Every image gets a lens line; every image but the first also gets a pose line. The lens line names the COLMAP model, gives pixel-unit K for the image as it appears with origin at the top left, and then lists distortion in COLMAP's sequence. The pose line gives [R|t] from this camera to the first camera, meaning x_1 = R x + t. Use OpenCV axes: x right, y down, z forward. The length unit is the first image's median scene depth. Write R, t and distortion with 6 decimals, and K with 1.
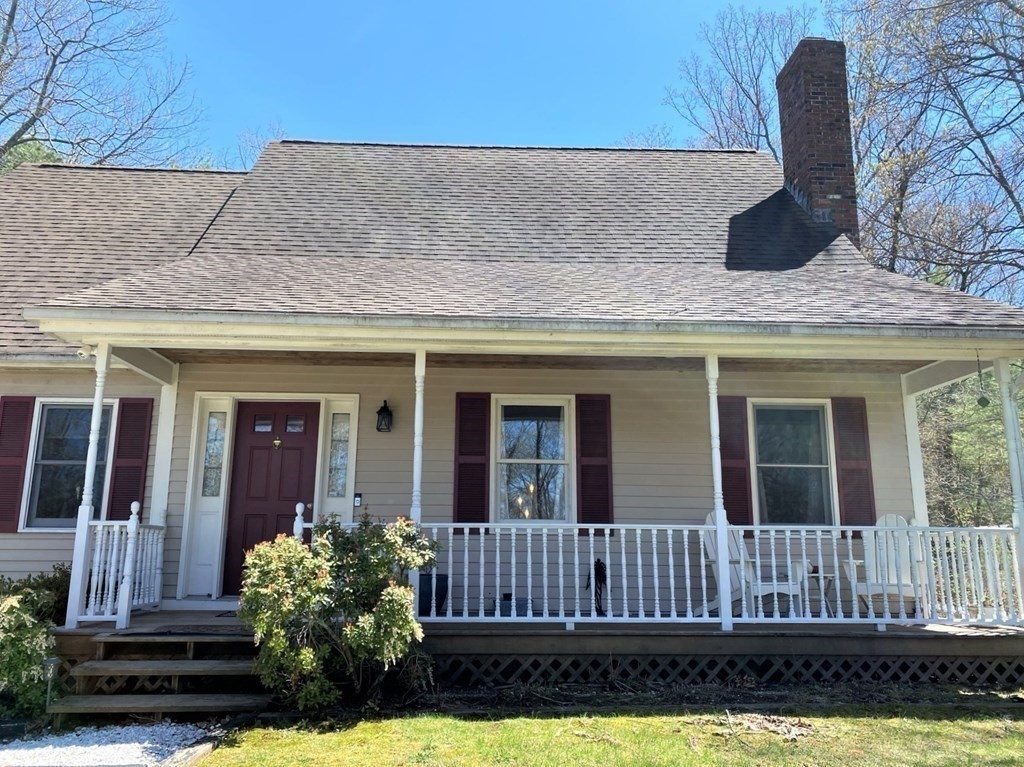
lens RADIAL K [[780.8, 0, 505.7], [0, 780.8, 386.5], [0, 0, 1]] dist [0.005720, -0.006582]
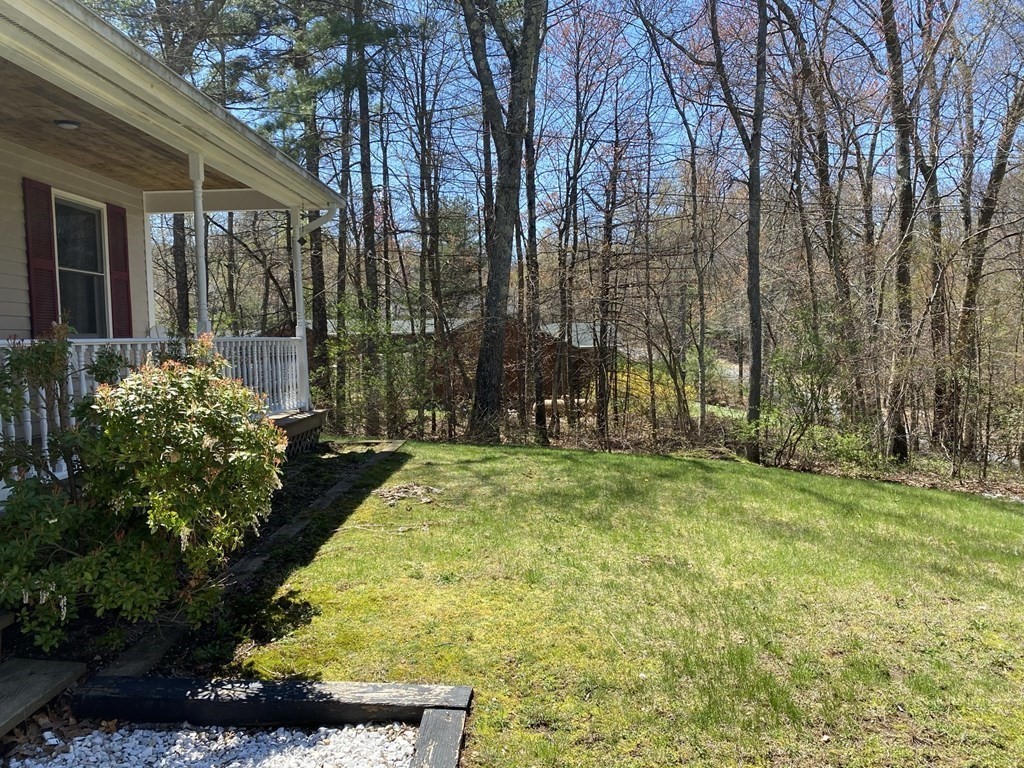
lens RADIAL K [[780.4, 0, 502.9], [0, 780.4, 380.1], [0, 0, 1]] dist [0.000194, 0.000310]
pose [[0.090999, -0.062422, 0.993893, -0.509530], [-0.173726, 0.981735, 0.077565, 0.070238], [-0.980581, -0.179724, 0.078493, 0.432018]]
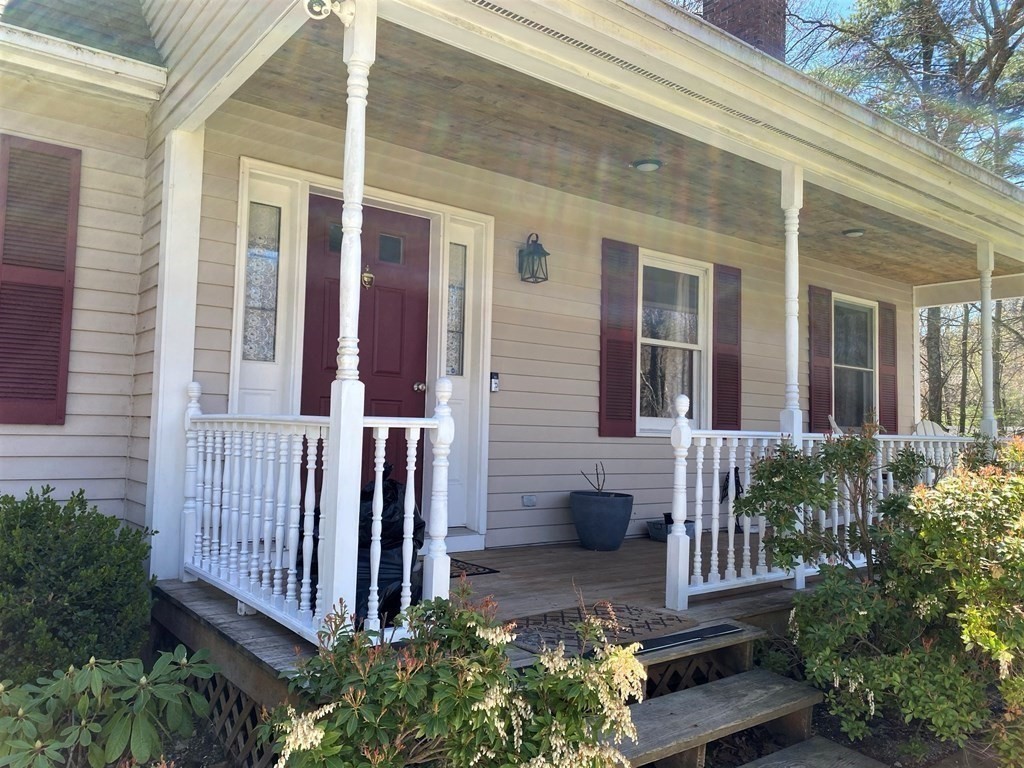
lens RADIAL K [[780.4, 0, 502.9], [0, 780.4, 380.1], [0, 0, 1]] dist [0.000194, 0.000310]
pose [[0.827078, 0.049456, 0.559907, -0.529985], [-0.131675, 0.985451, 0.107461, 0.070853], [-0.546446, -0.162605, 0.821557, 0.455921]]
